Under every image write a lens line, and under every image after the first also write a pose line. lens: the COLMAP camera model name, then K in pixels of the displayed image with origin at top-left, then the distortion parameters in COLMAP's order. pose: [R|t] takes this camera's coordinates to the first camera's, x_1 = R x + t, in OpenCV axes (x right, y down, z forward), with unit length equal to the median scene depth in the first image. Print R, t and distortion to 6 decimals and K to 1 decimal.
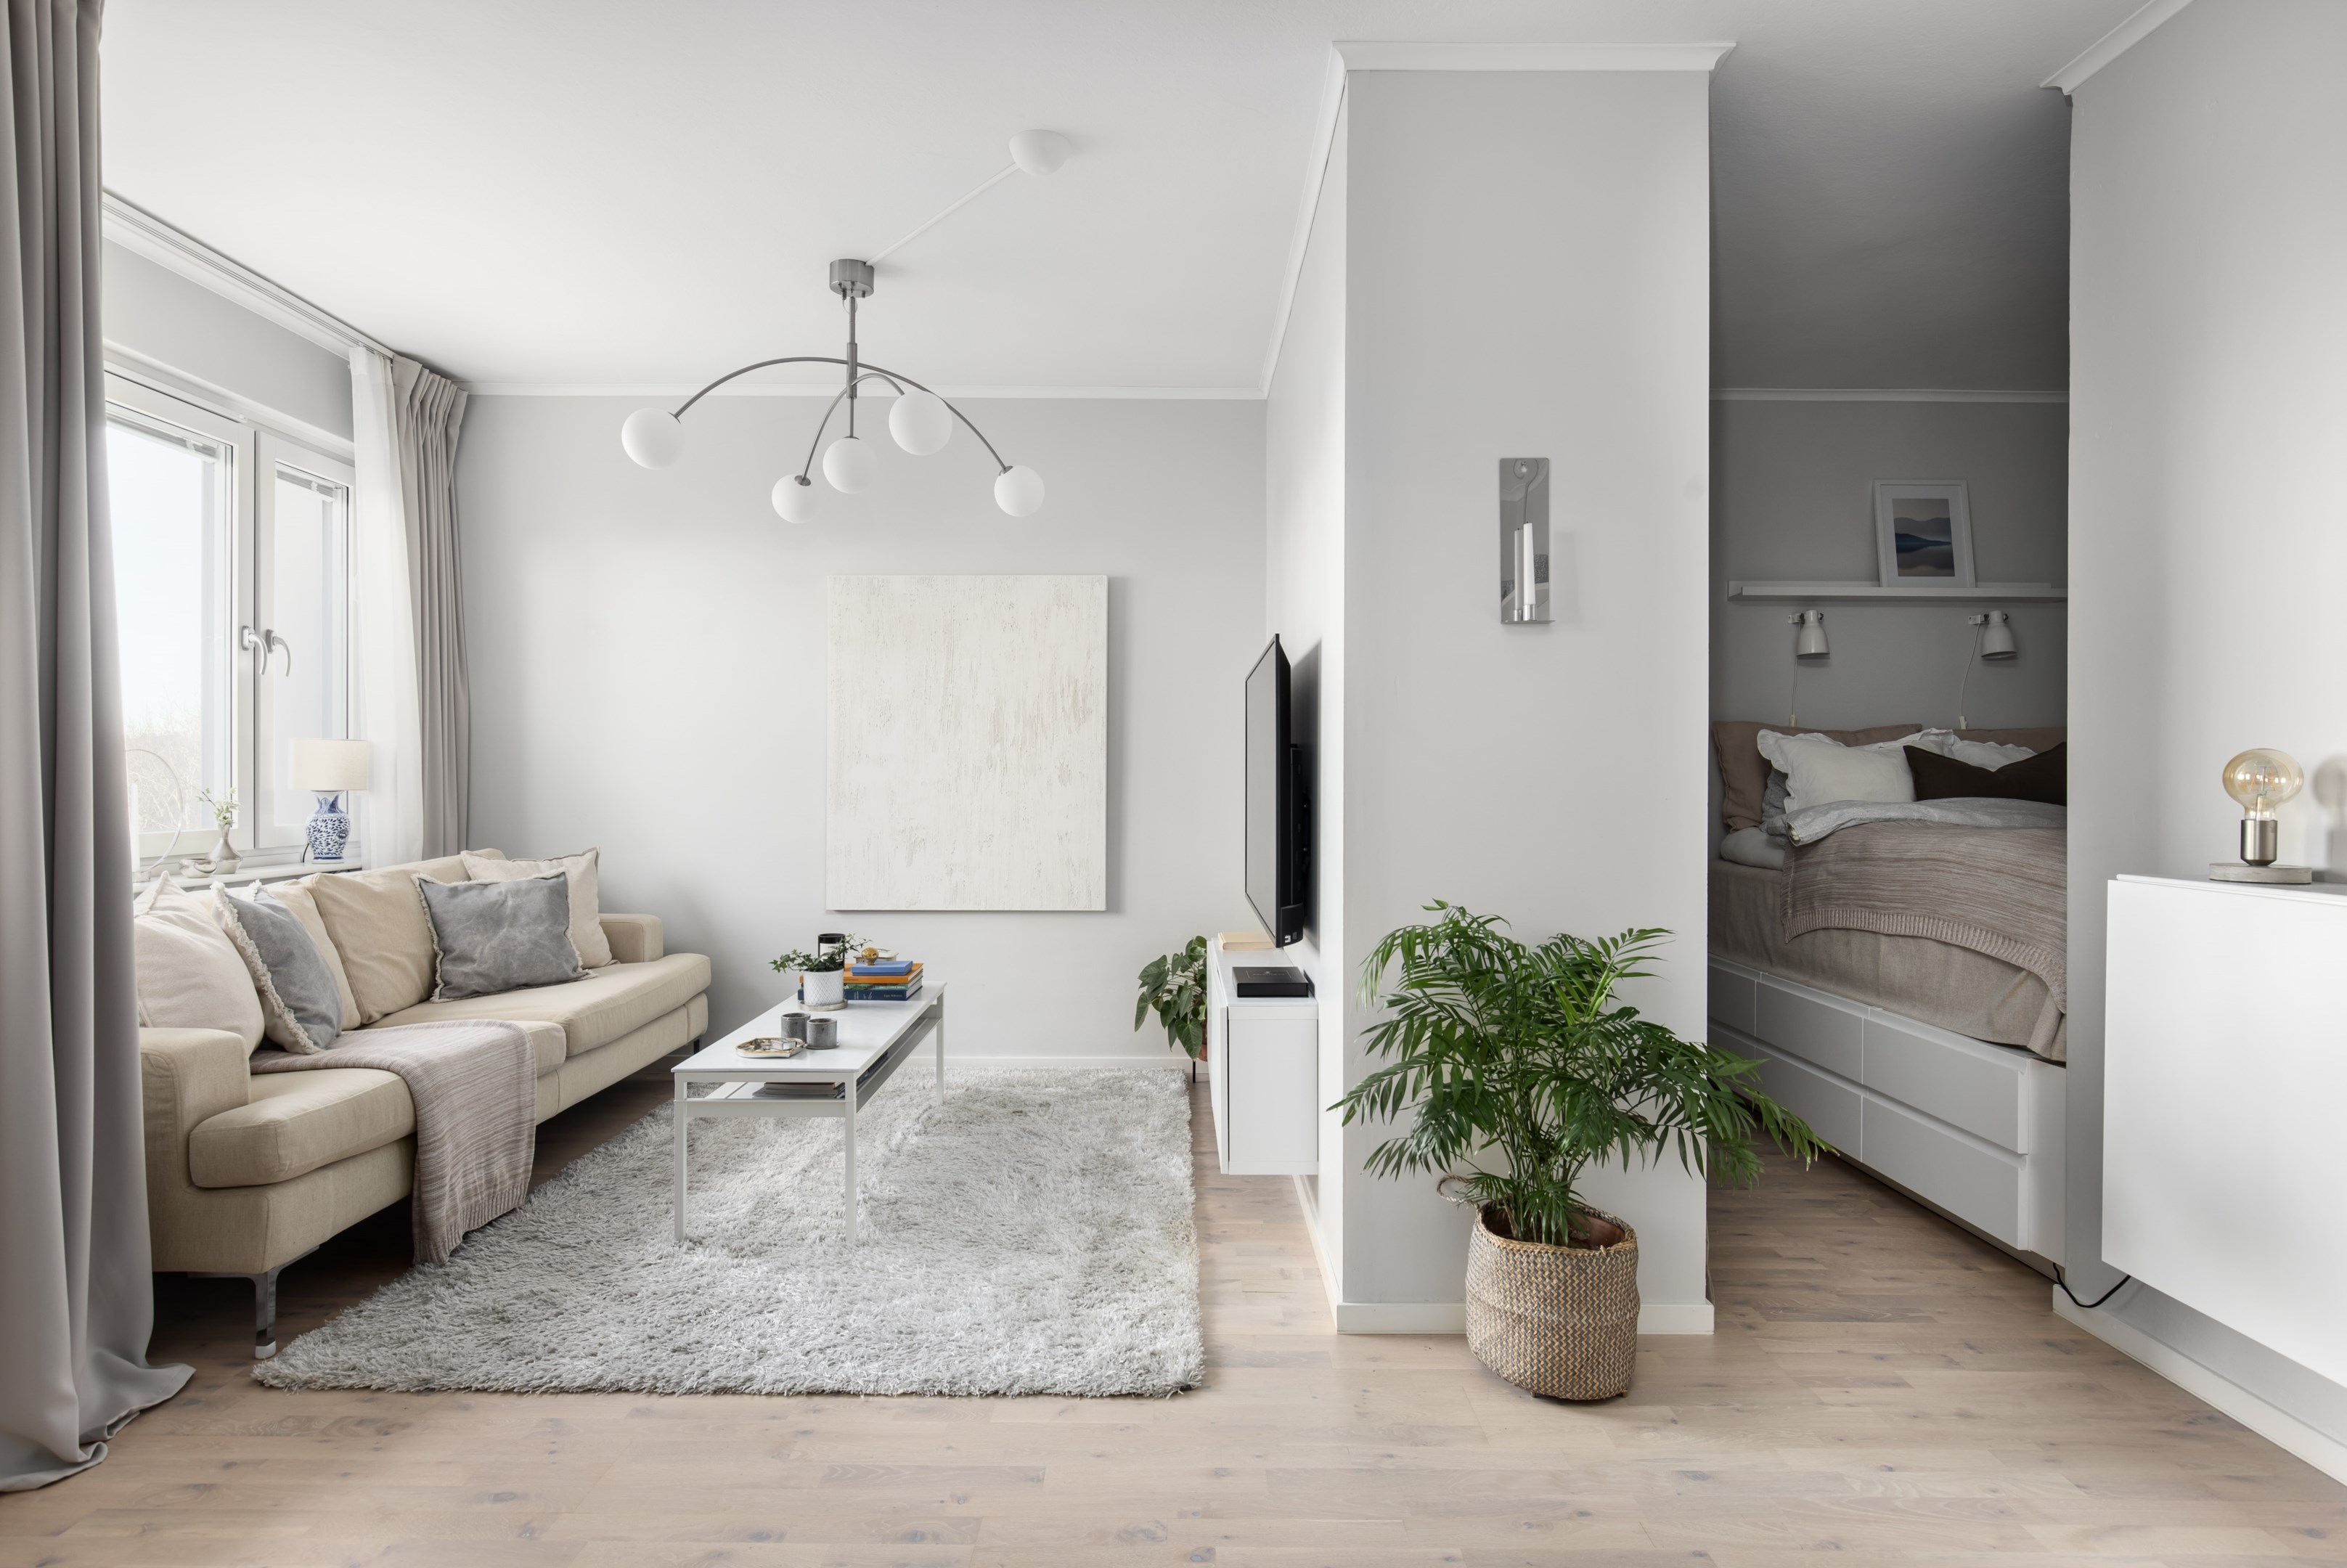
lens RADIAL K [[1248.9, 0, 1177.7], [0, 1248.9, 783.2], [0, 0, 1]] dist [-0.000731, -0.000707]
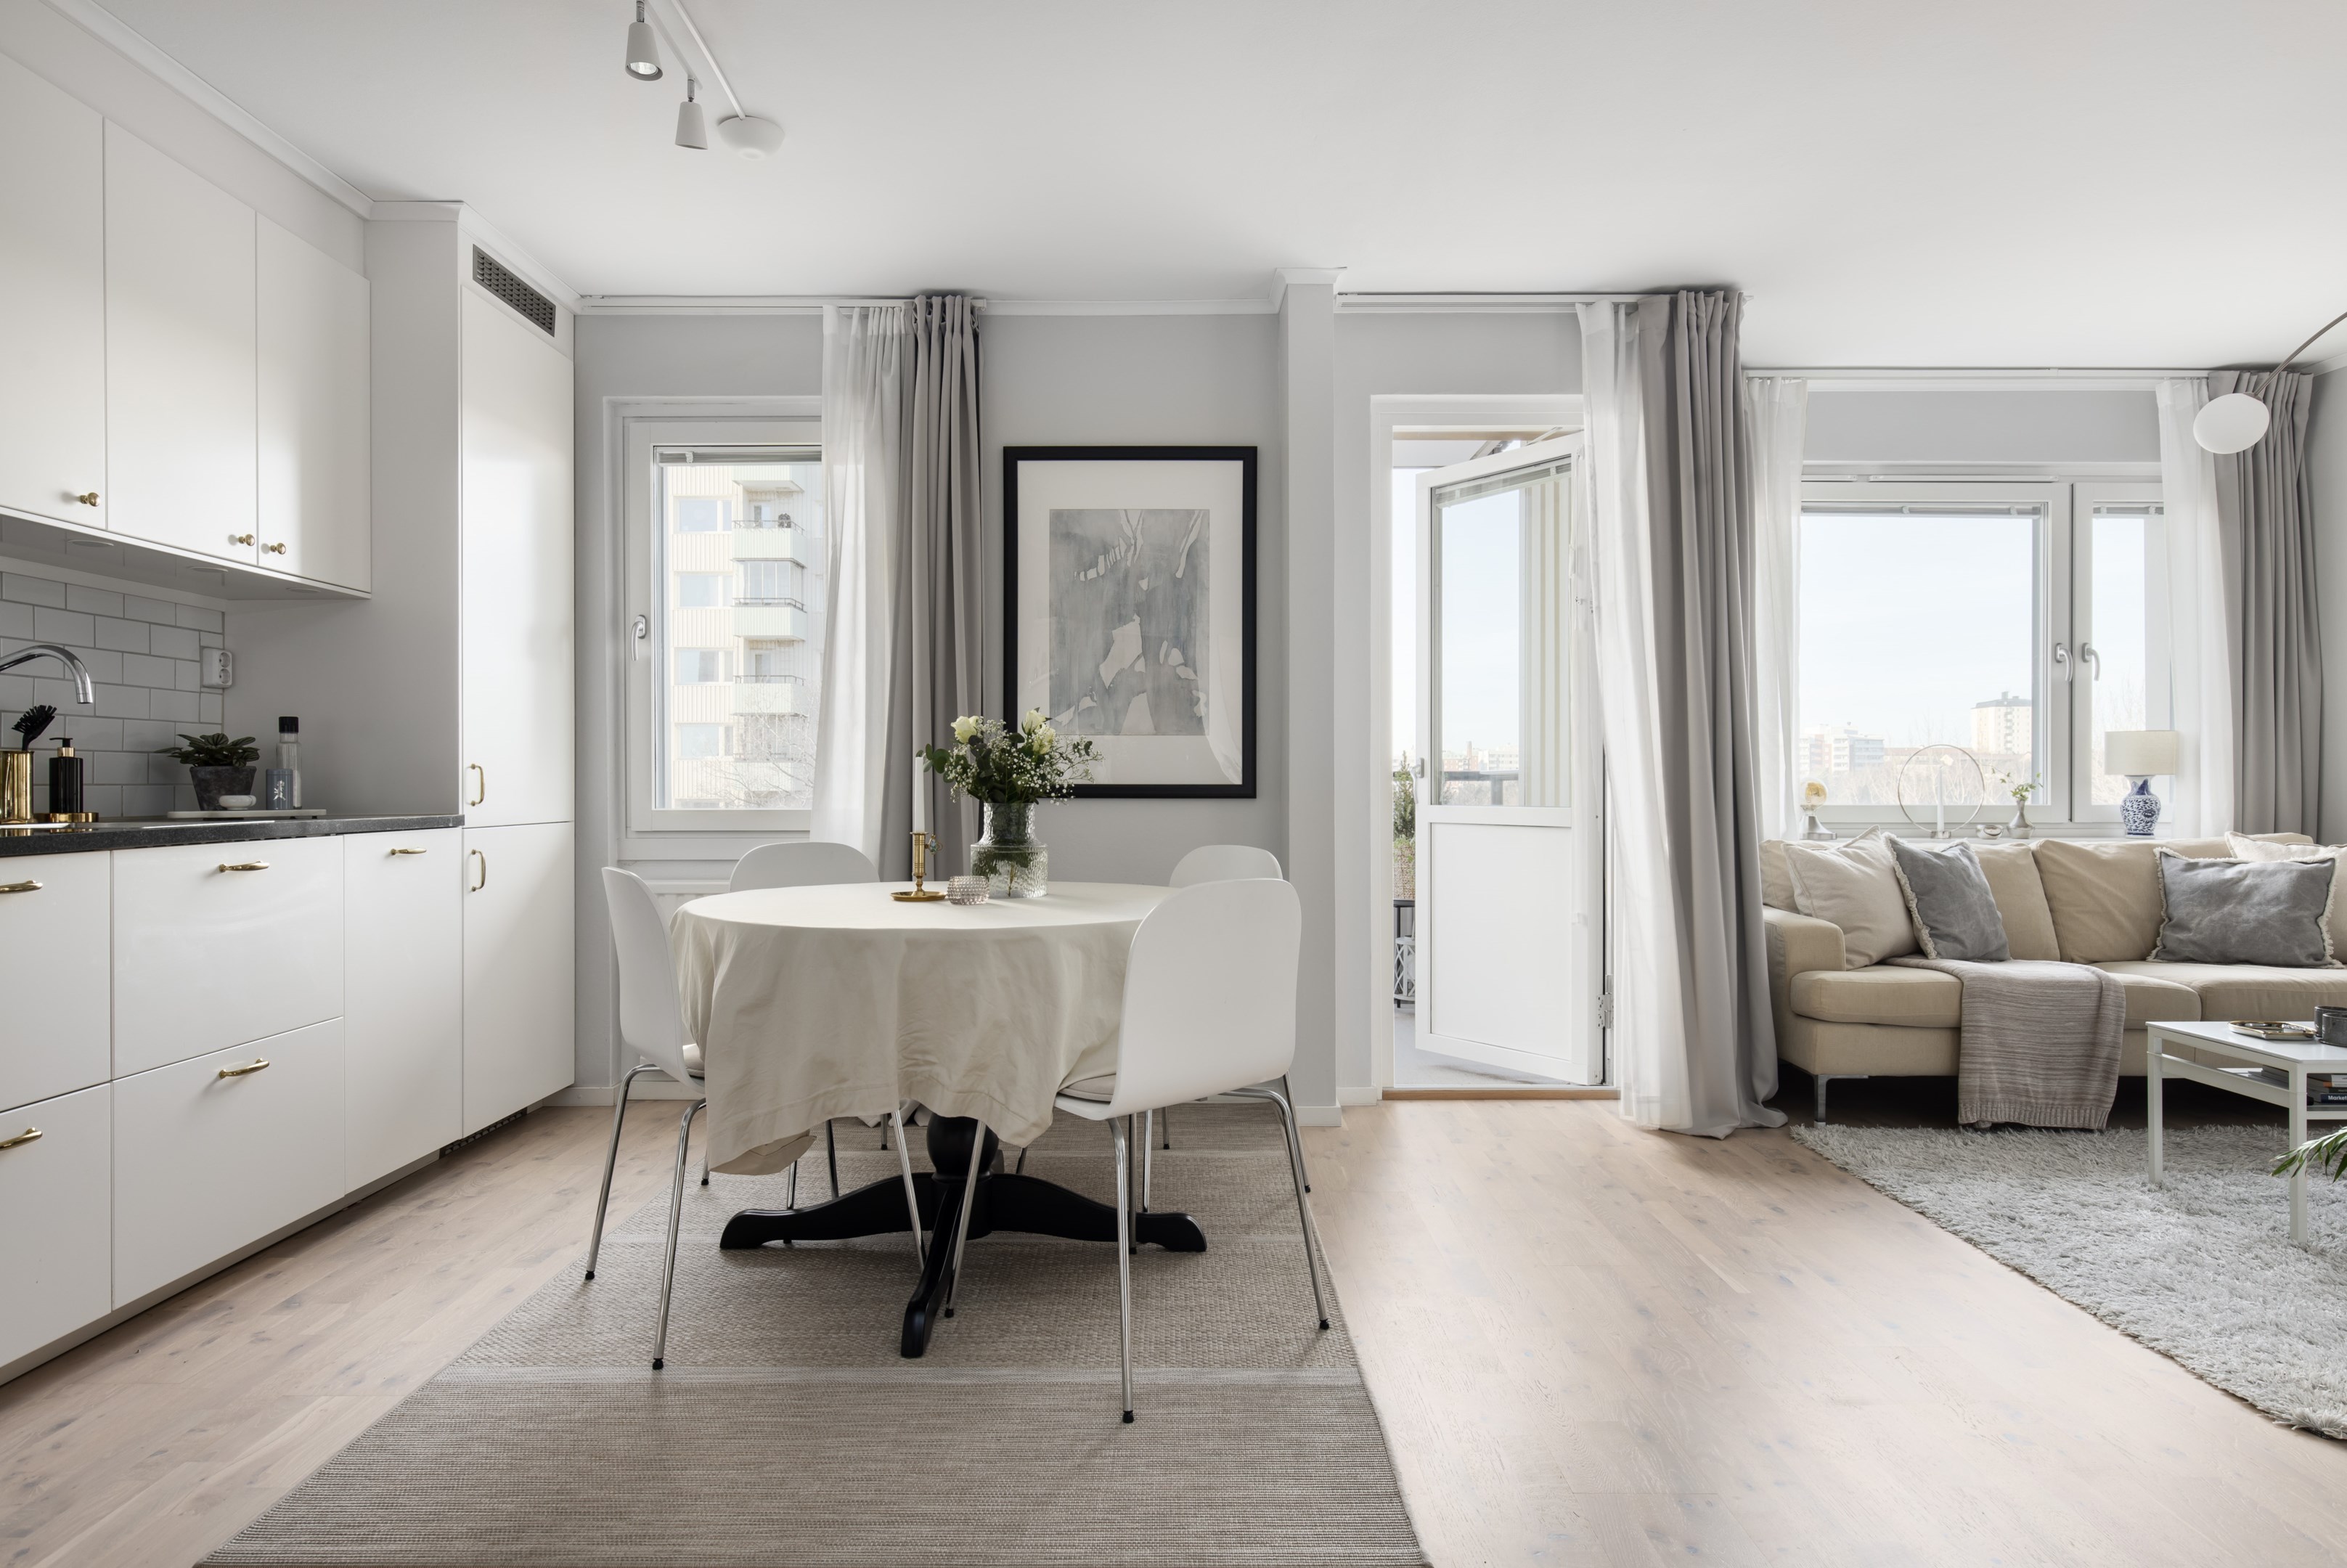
lens RADIAL K [[1248.9, 0, 1177.7], [0, 1248.9, 783.2], [0, 0, 1]] dist [-0.000731, -0.000707]
pose [[0.004196, -0.004187, -0.999982, 0.550675], [-0.002298, 0.999989, -0.004196, 0.023312], [0.999989, 0.002316, 0.004187, 0.127090]]
